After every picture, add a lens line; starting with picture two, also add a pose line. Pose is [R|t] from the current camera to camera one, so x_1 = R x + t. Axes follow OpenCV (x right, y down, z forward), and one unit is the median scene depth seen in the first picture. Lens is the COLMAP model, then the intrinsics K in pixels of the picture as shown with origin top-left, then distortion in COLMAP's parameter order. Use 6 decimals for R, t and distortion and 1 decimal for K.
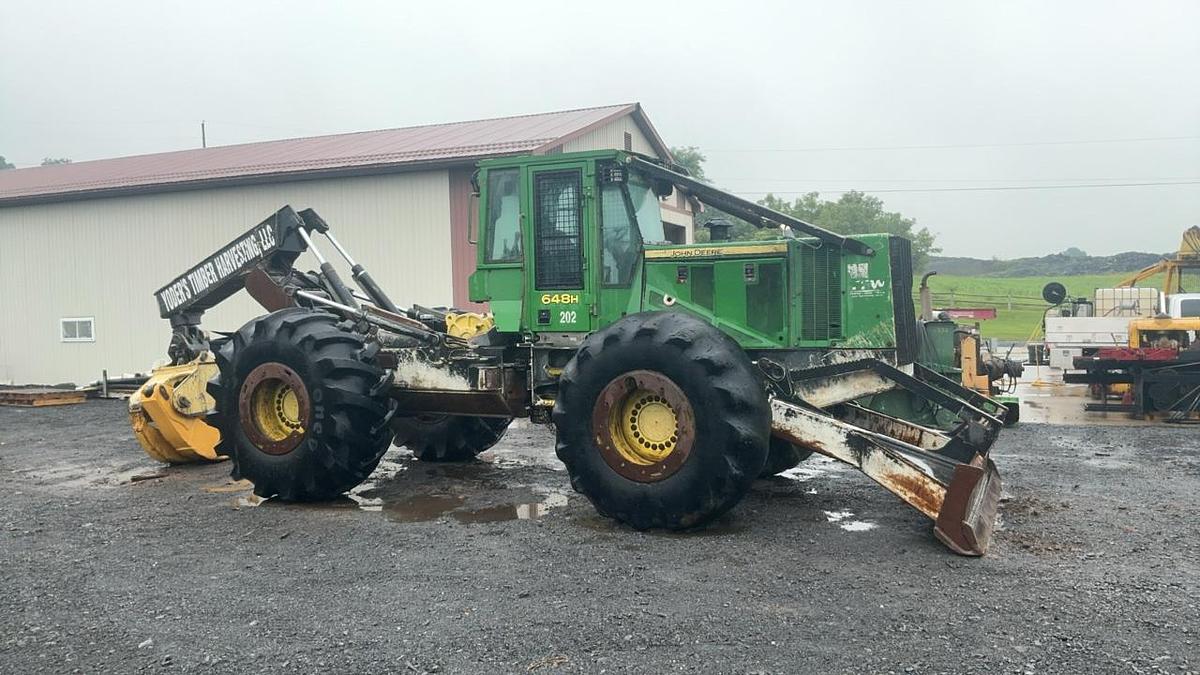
lens RADIAL K [[954.8, 0, 595.2], [0, 954.8, 334.7], [0, 0, 1]] dist [0.100761, -0.168782]
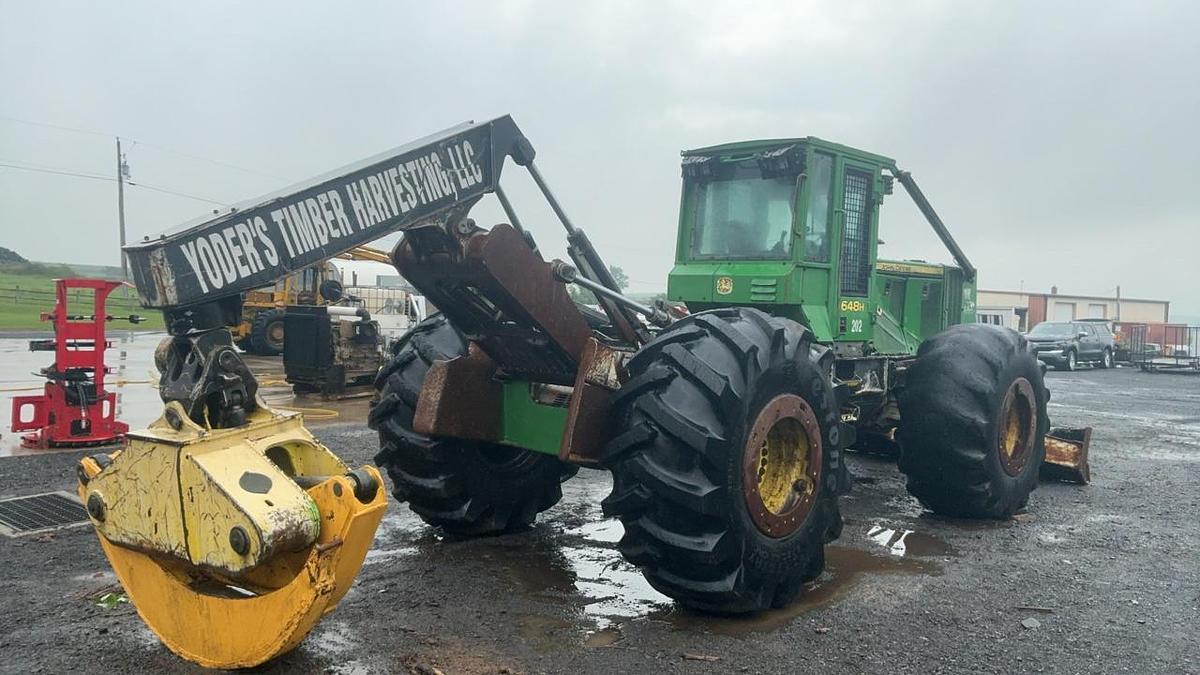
lens RADIAL K [[933.4, 0, 594.1], [0, 933.4, 334.8], [0, 0, 1]] dist [0.088739, -0.157020]
pose [[0.329160, -0.004771, 0.944262, -0.977672], [-0.009242, 0.999923, 0.008274, -0.014544], [-0.944229, -0.011450, 0.329091, 0.926299]]
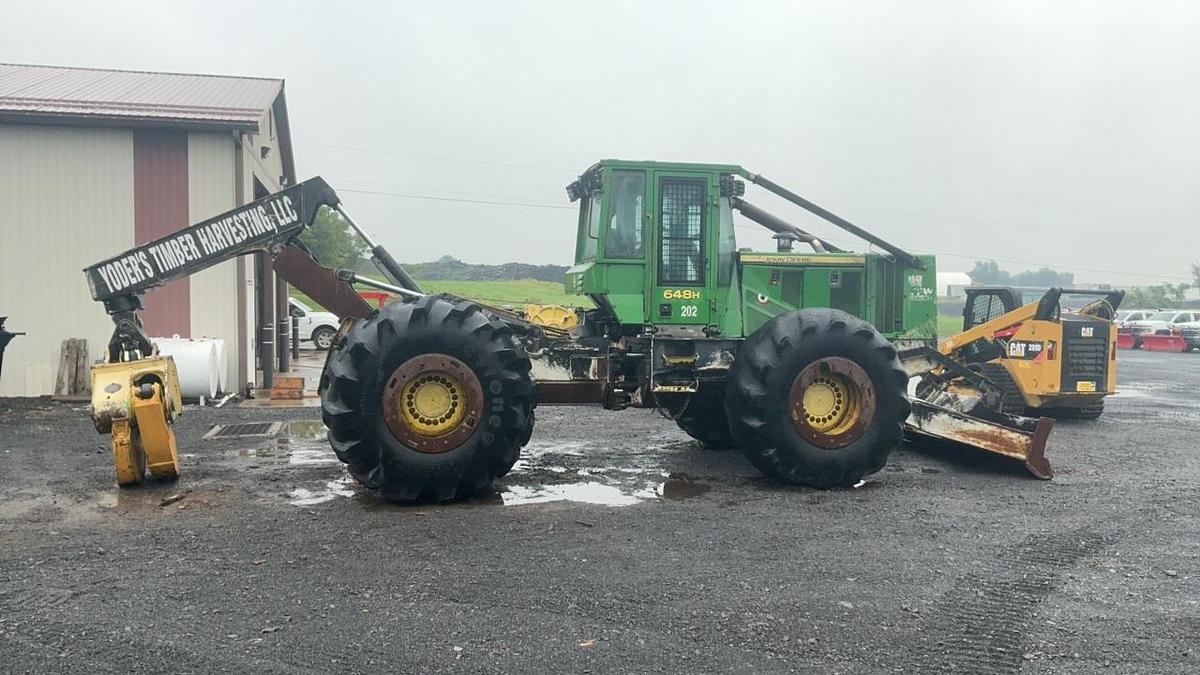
lens RADIAL K [[953.0, 0, 598.6], [0, 953.0, 335.8], [0, 0, 1]] dist [0.121647, -0.282483]
pose [[0.799892, 0.004977, 0.600124, -0.767820], [-0.007487, 0.999971, 0.001685, 0.009197], [-0.600098, -0.005841, 0.799905, 0.172492]]
